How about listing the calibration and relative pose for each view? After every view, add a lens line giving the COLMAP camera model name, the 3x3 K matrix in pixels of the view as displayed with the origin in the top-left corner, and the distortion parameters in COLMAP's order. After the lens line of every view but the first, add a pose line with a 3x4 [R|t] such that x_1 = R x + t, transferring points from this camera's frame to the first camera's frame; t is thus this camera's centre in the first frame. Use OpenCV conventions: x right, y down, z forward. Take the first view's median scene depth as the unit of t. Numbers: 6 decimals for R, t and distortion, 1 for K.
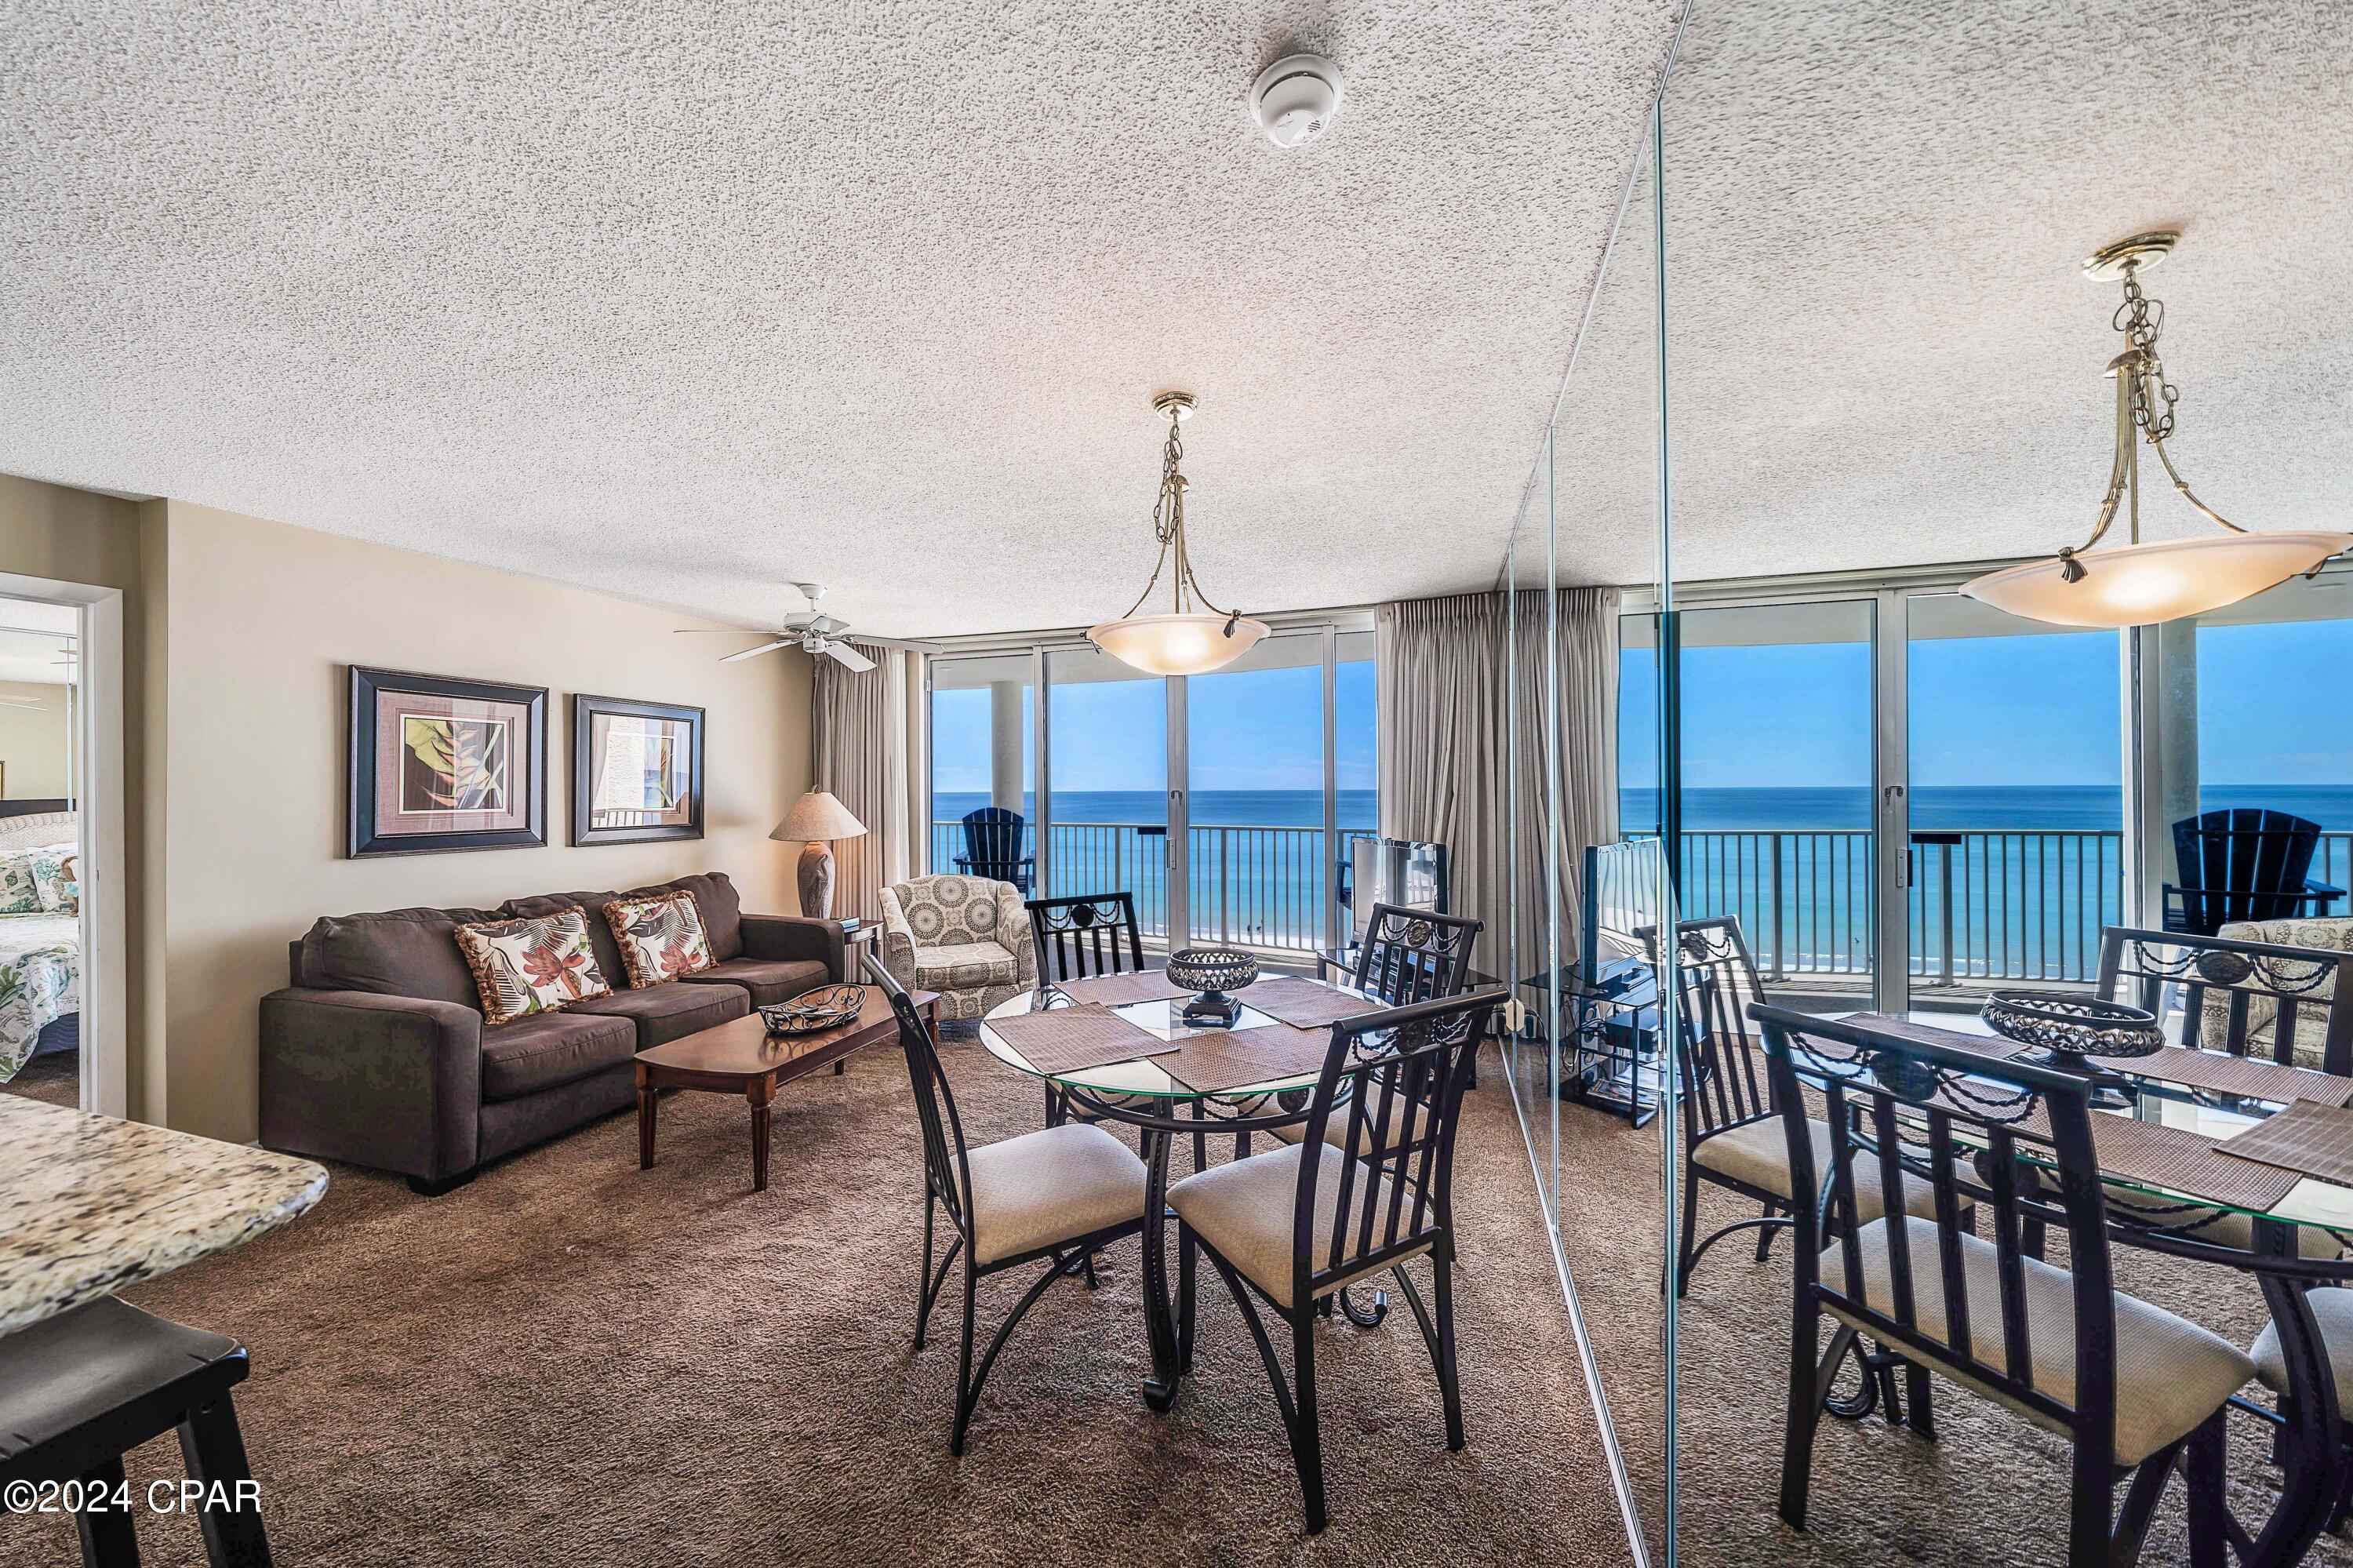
lens RADIAL K [[835.9, 0, 1171.9], [0, 835.9, 782.6], [0, 0, 1]] dist [-0.006819, 0.000117]
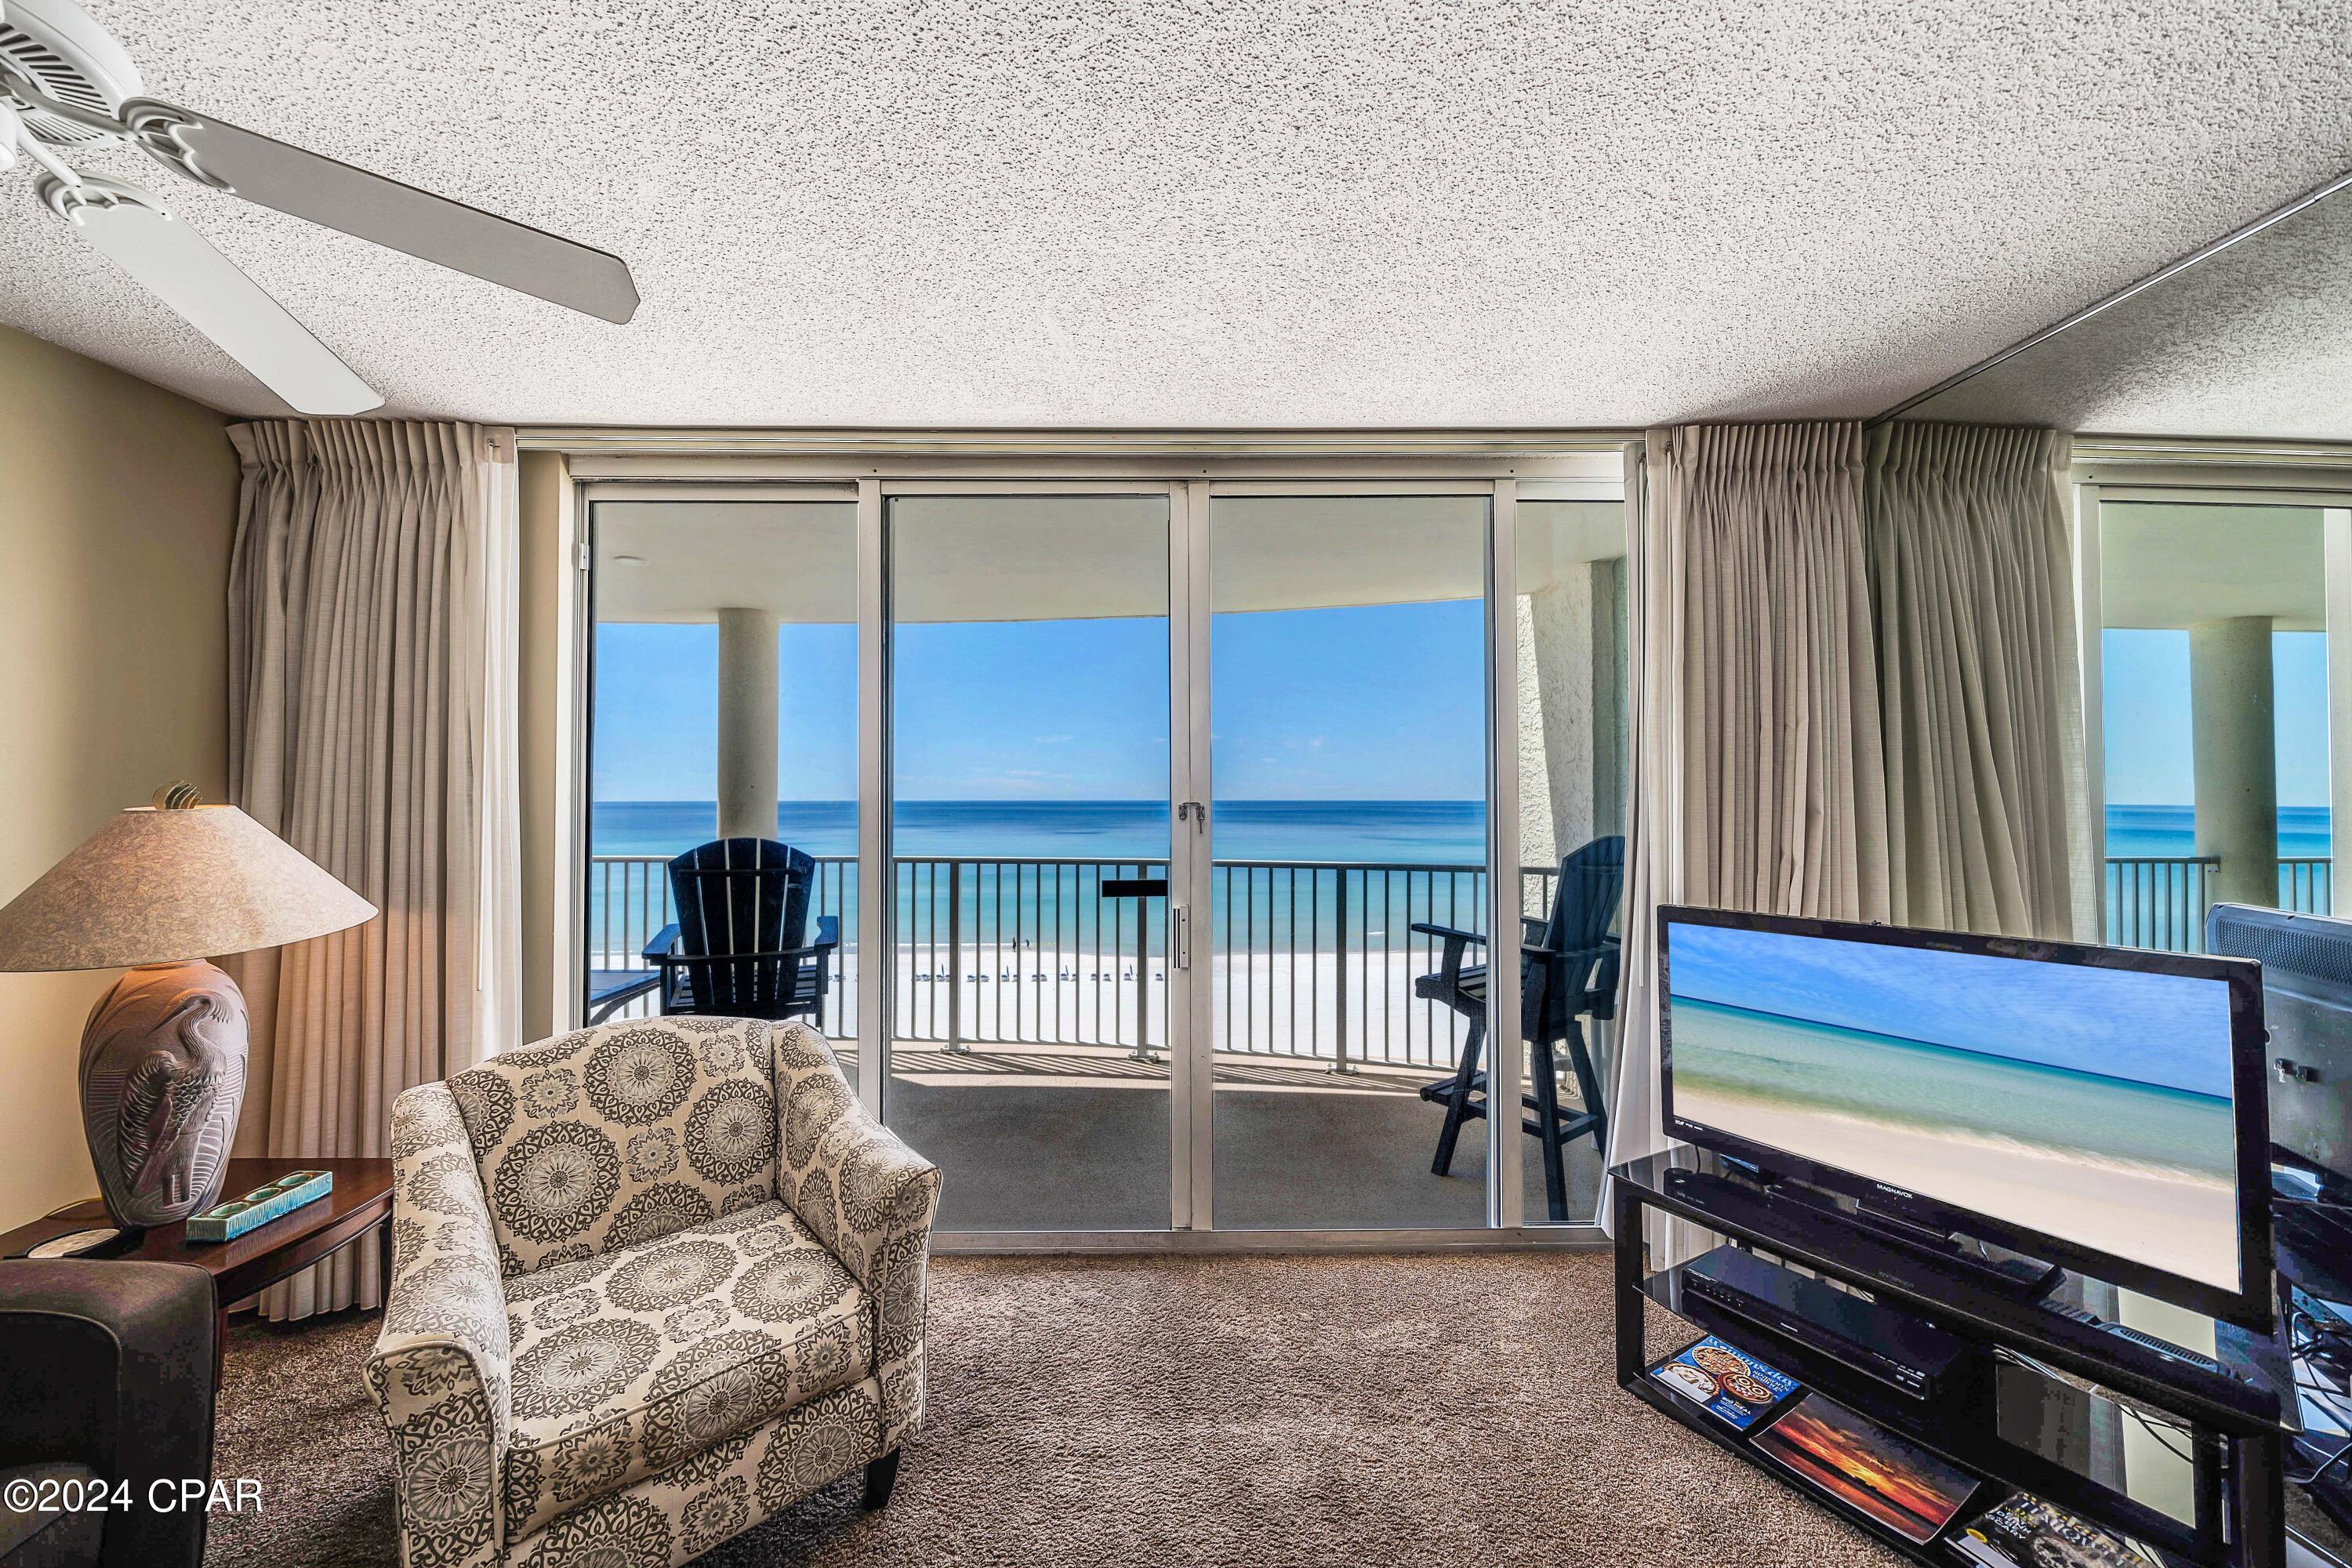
lens RADIAL K [[835.6, 0, 1178.8], [0, 835.6, 781.8], [0, 0, 1]] dist [-0.006819, 0.000117]
pose [[0.946013, 0.011613, 0.323921, -0.162042], [-0.005627, 0.999796, -0.019410, 0.006890], [-0.324080, 0.016540, 0.945885, 0.577479]]
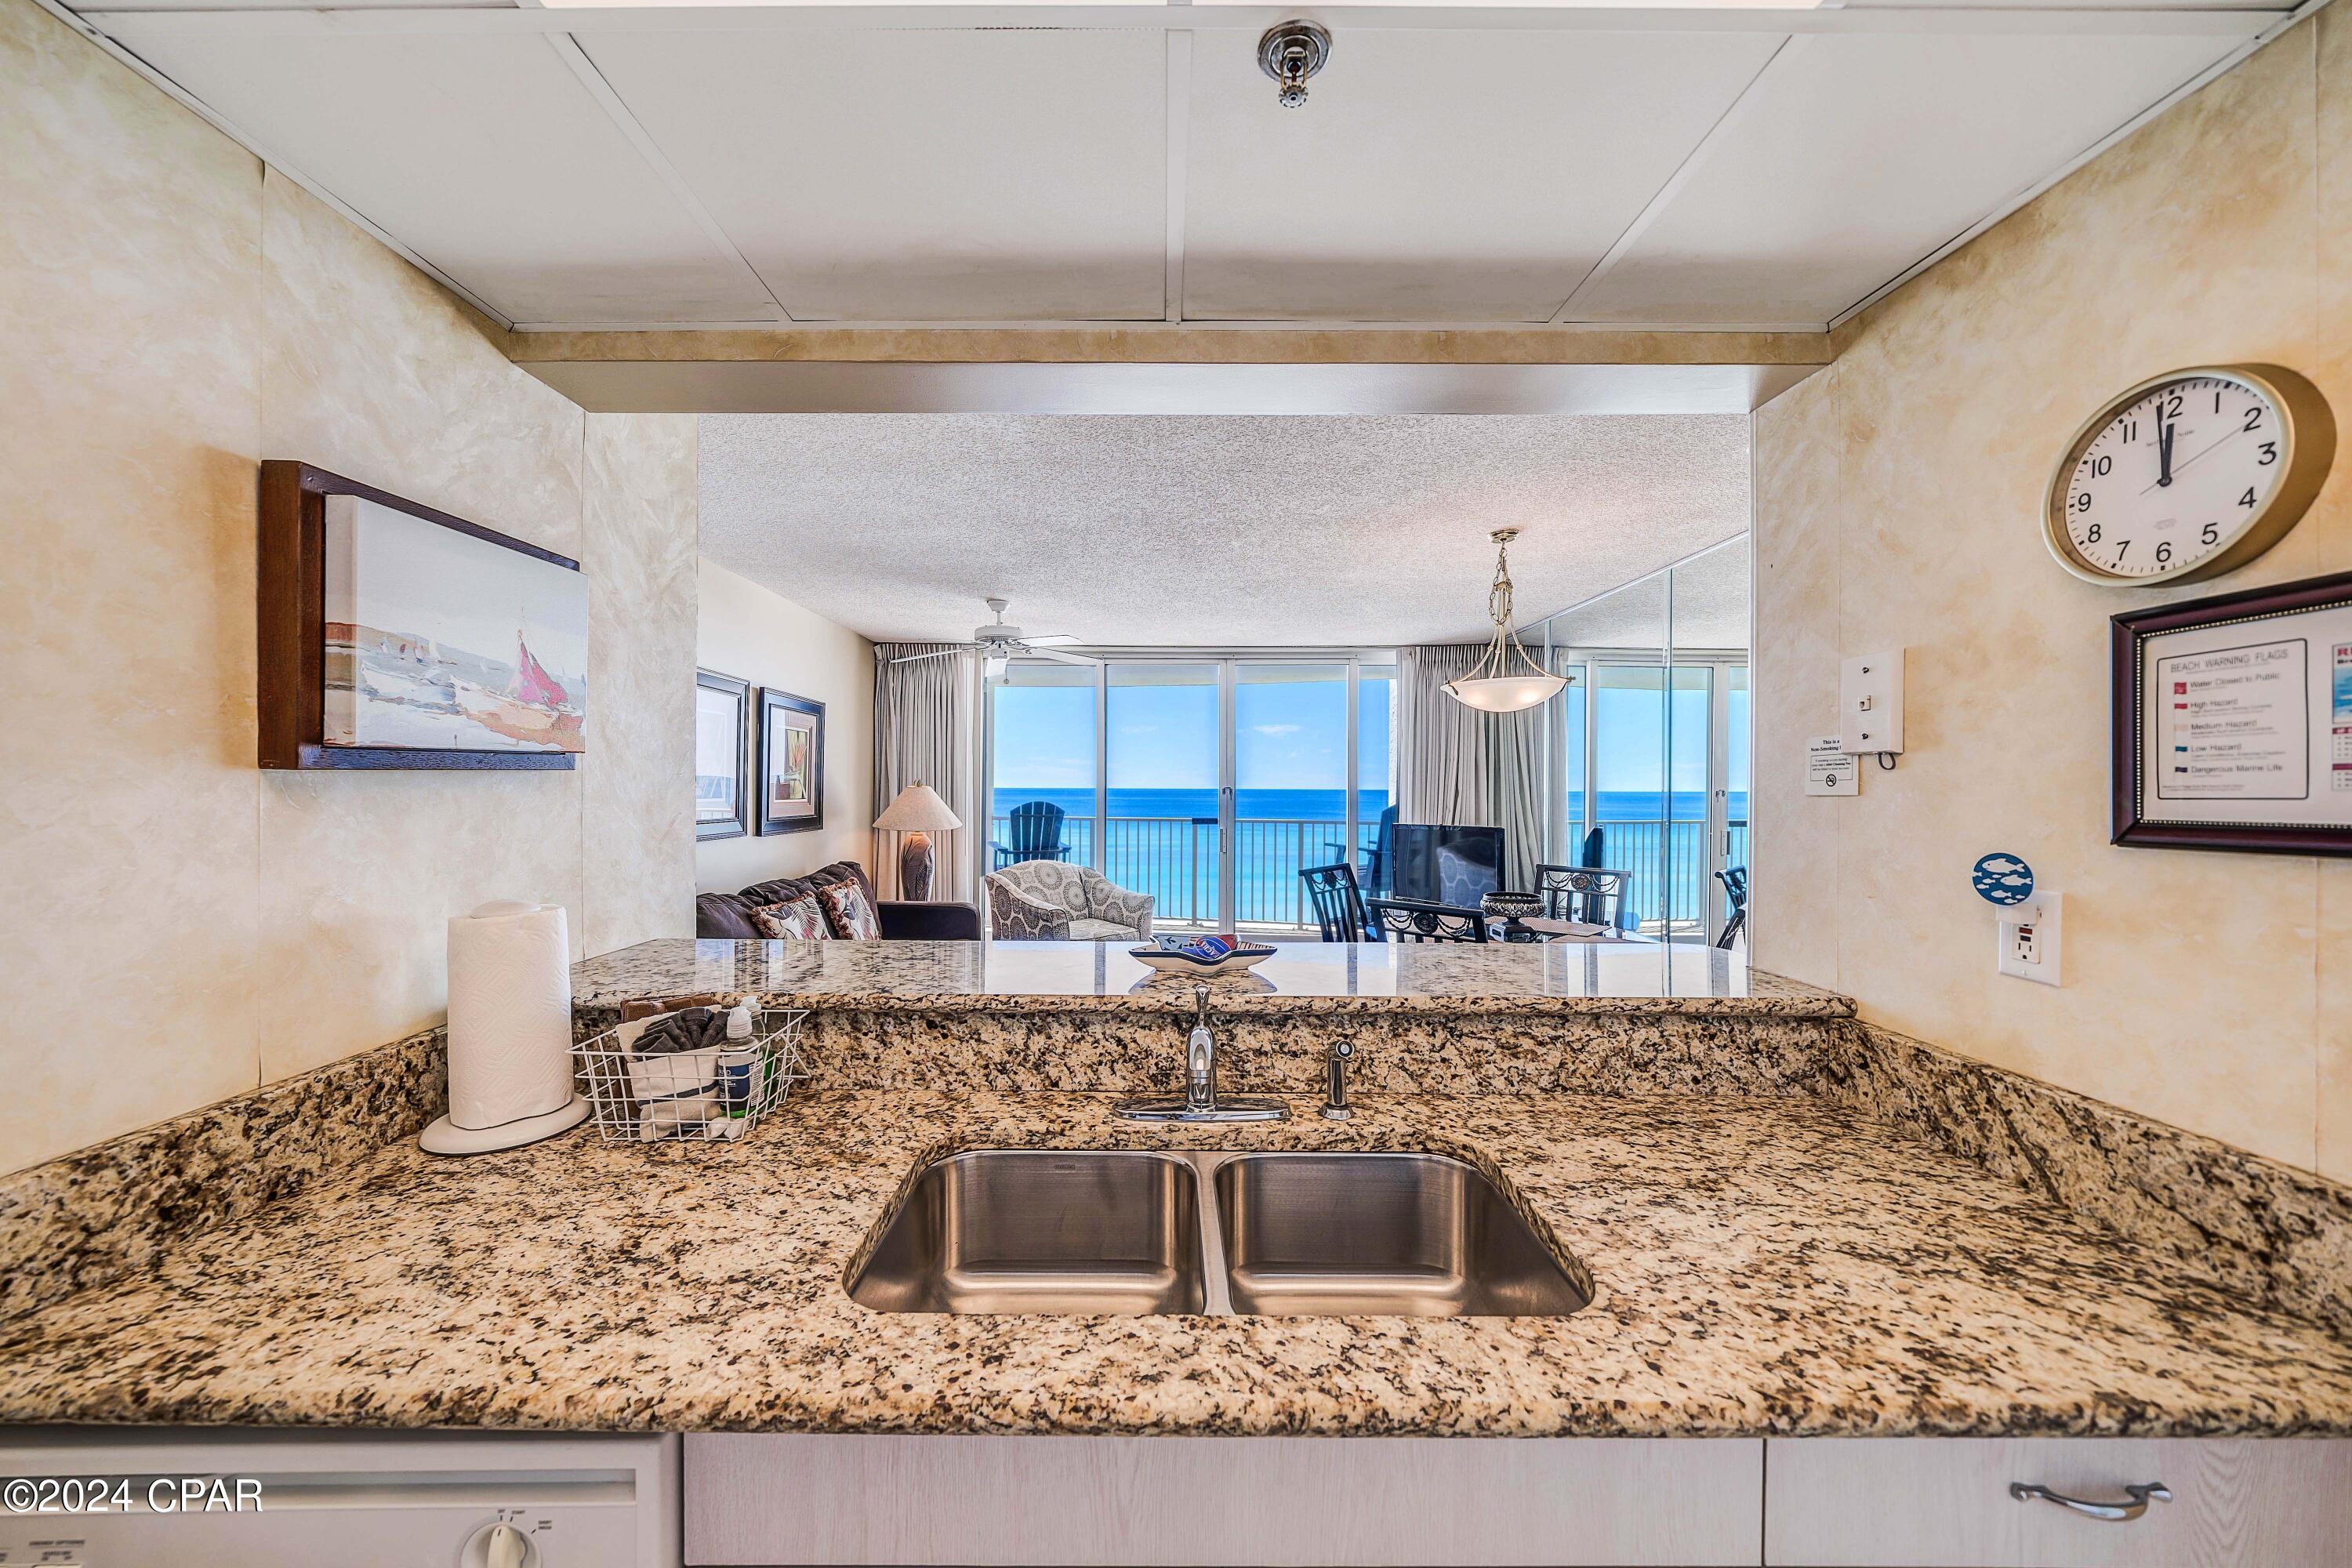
lens RADIAL K [[835.6, 0, 1170.6], [0, 835.6, 790.1], [0, 0, 1]] dist [-0.006819, 0.000117]
pose [[0.948506, 0.009243, 0.316623, -0.466823], [-0.012639, 0.999883, 0.008673, 0.003375], [-0.316506, -0.012228, 0.948512, -0.113315]]
